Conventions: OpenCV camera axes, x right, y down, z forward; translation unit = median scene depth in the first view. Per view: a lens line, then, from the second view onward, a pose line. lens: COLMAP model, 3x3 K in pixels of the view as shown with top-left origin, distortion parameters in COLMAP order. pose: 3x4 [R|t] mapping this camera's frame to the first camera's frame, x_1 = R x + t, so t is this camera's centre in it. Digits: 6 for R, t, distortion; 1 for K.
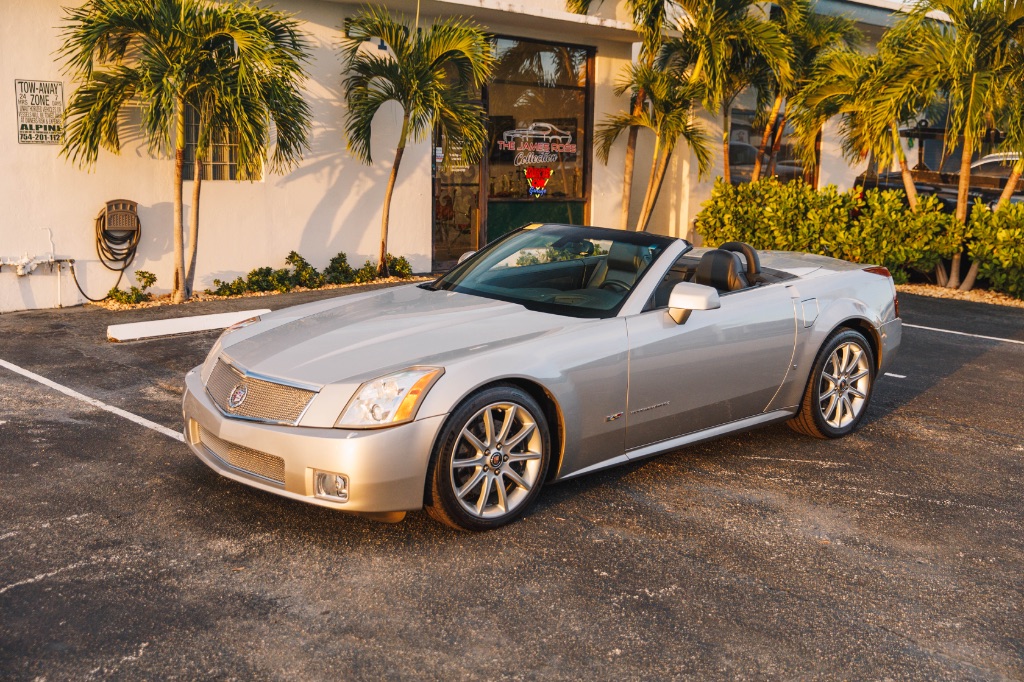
lens RADIAL K [[1135.3, 0, 512.0], [0, 1135.3, 341.0], [0, 0, 1]] dist [0.001361, 0.007979]
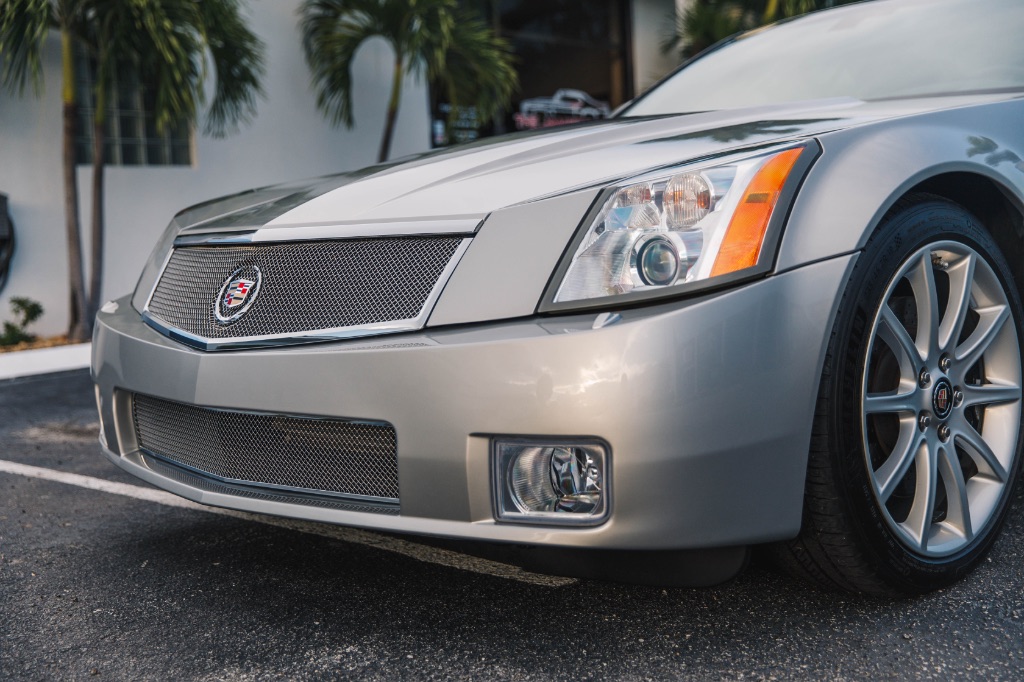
lens RADIAL K [[1291.0, 0, 512.0], [0, 1291.0, 341.0], [0, 0, 1]] dist [-0.006983, -0.012426]
pose [[0.996384, -0.074742, 0.040396, -0.113090], [0.078048, 0.993090, -0.087644, 0.073788], [-0.033566, 0.090480, 0.995332, 0.380311]]
